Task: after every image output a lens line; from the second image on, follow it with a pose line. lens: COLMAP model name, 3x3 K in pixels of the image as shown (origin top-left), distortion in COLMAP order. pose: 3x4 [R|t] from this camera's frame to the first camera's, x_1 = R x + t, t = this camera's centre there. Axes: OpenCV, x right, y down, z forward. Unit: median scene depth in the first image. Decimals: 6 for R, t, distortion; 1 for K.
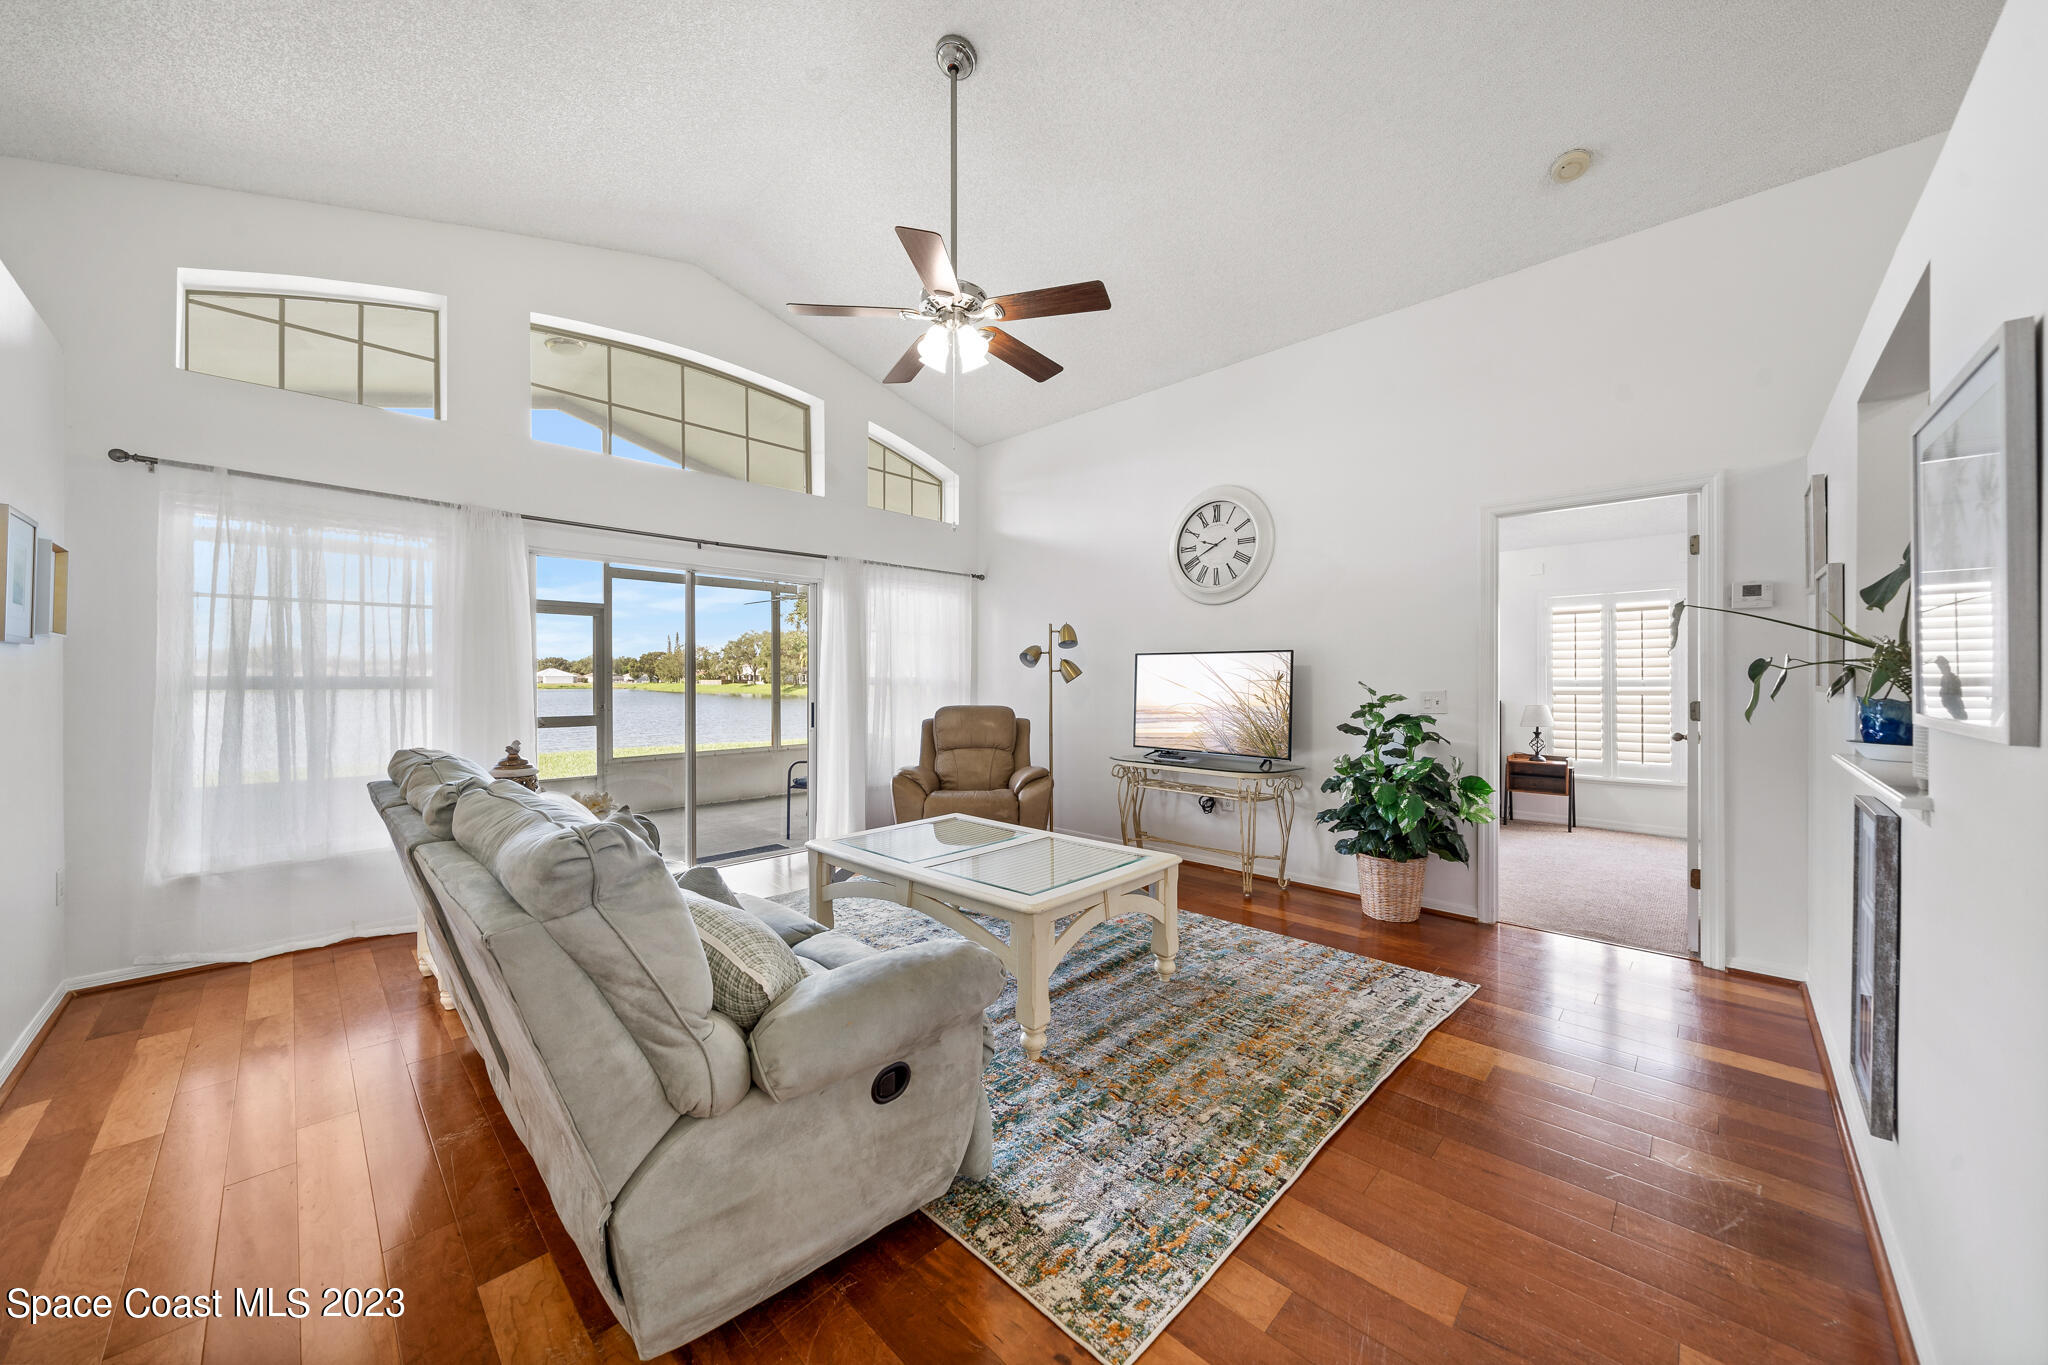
lens RADIAL K [[709.4, 0, 1032.2], [0, 709.4, 685.1], [0, 0, 1]] dist [-0.002322, -0.000053]
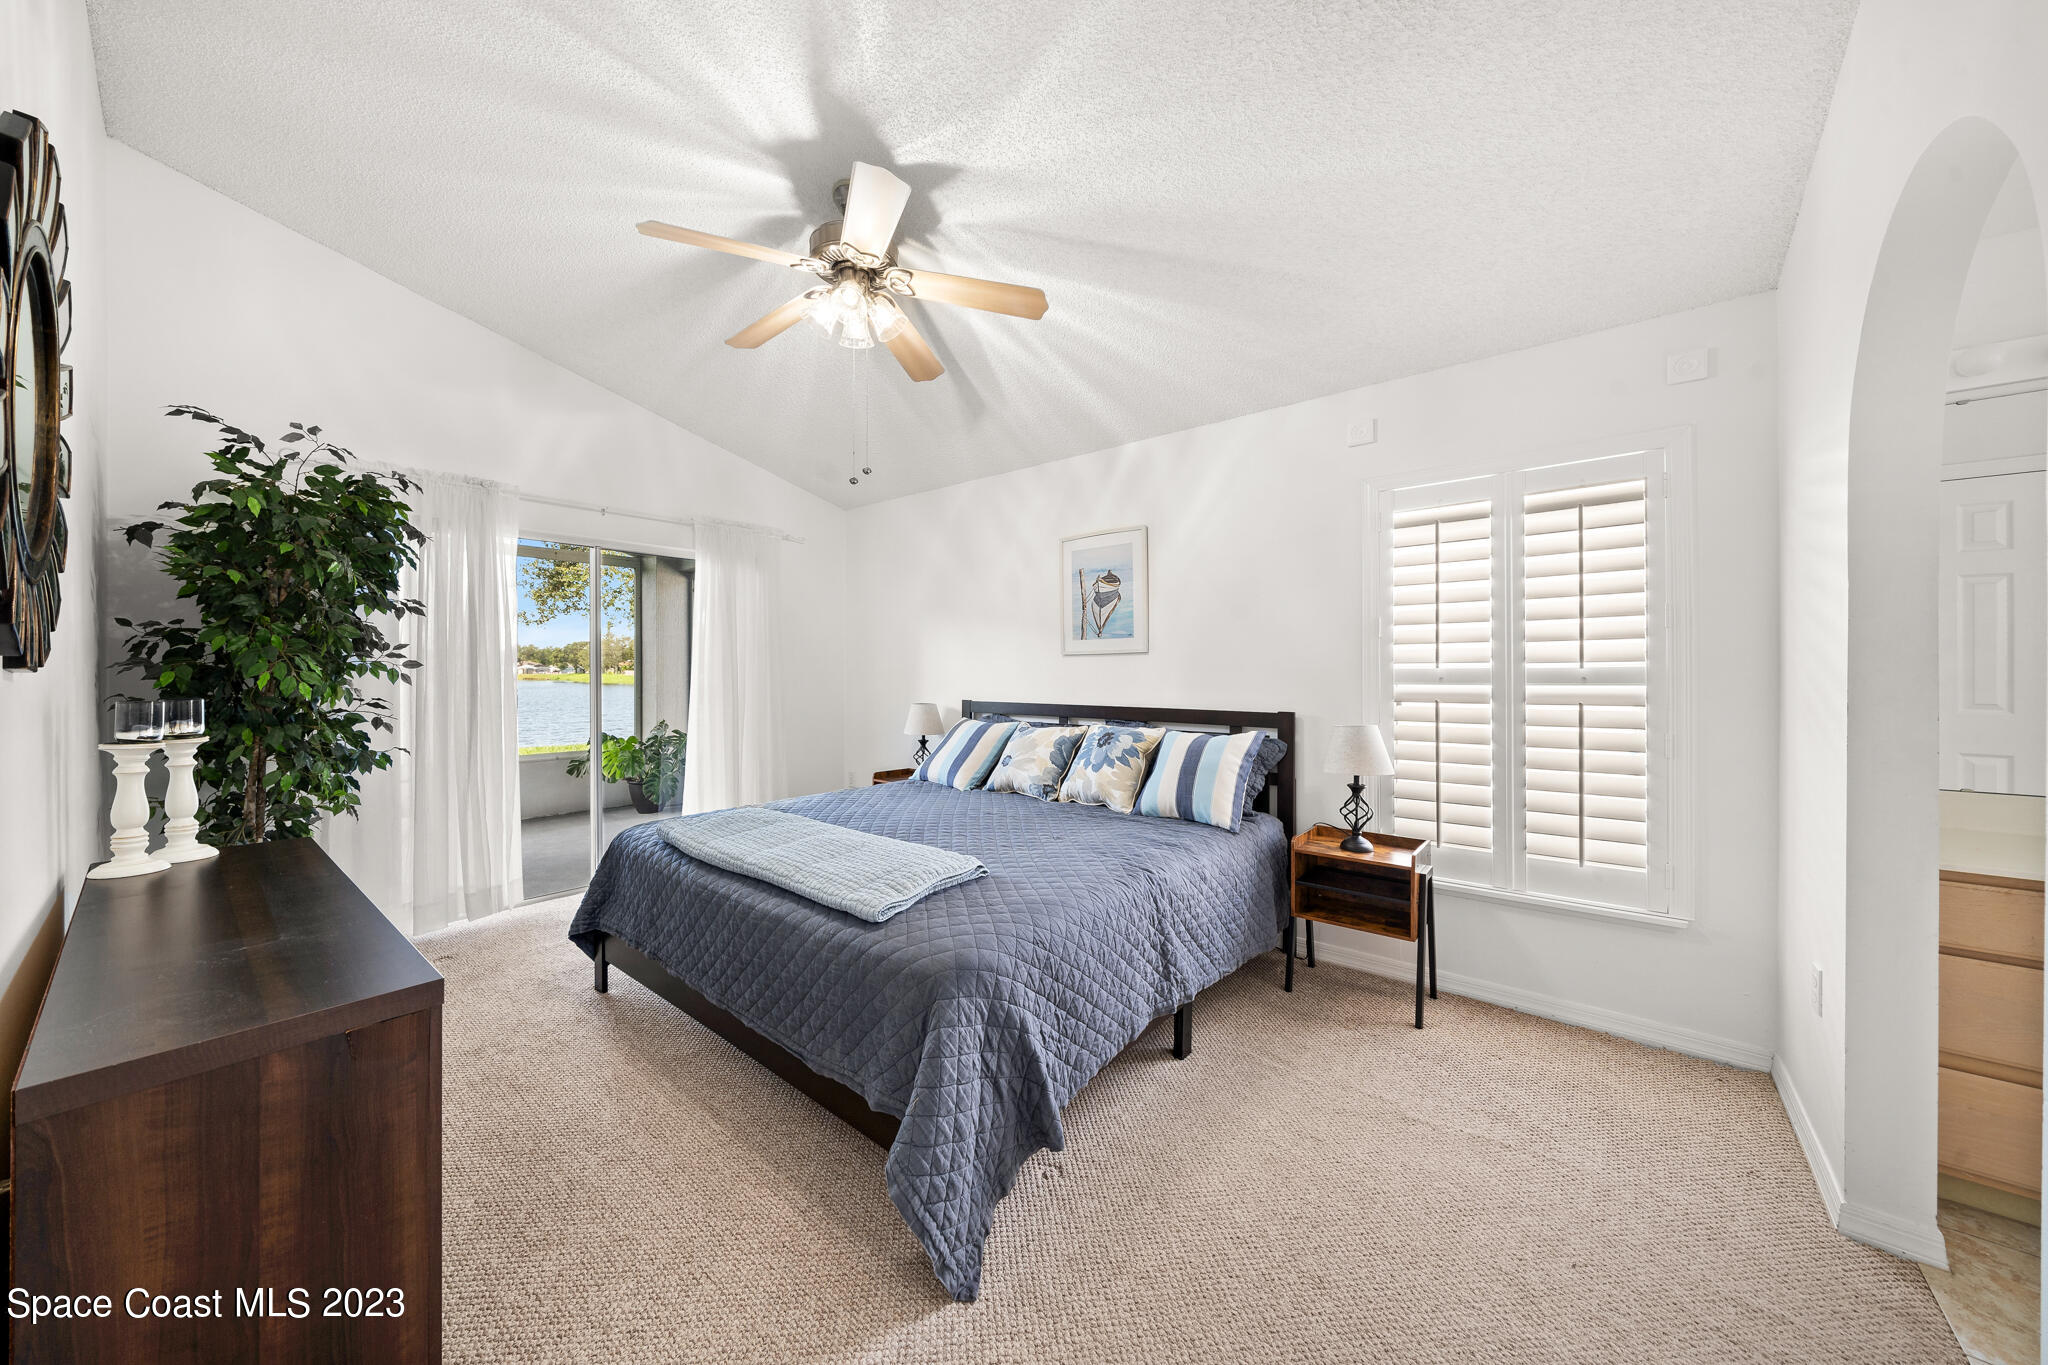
lens RADIAL K [[709.4, 0, 1015.9], [0, 709.4, 676.5], [0, 0, 1]] dist [-0.002322, -0.000053]
pose [[0.998546, -0.004589, 0.053706, 0.478624], [0.004411, 0.999984, 0.003437, -0.005628], [-0.053721, -0.003195, 0.998551, 0.568546]]
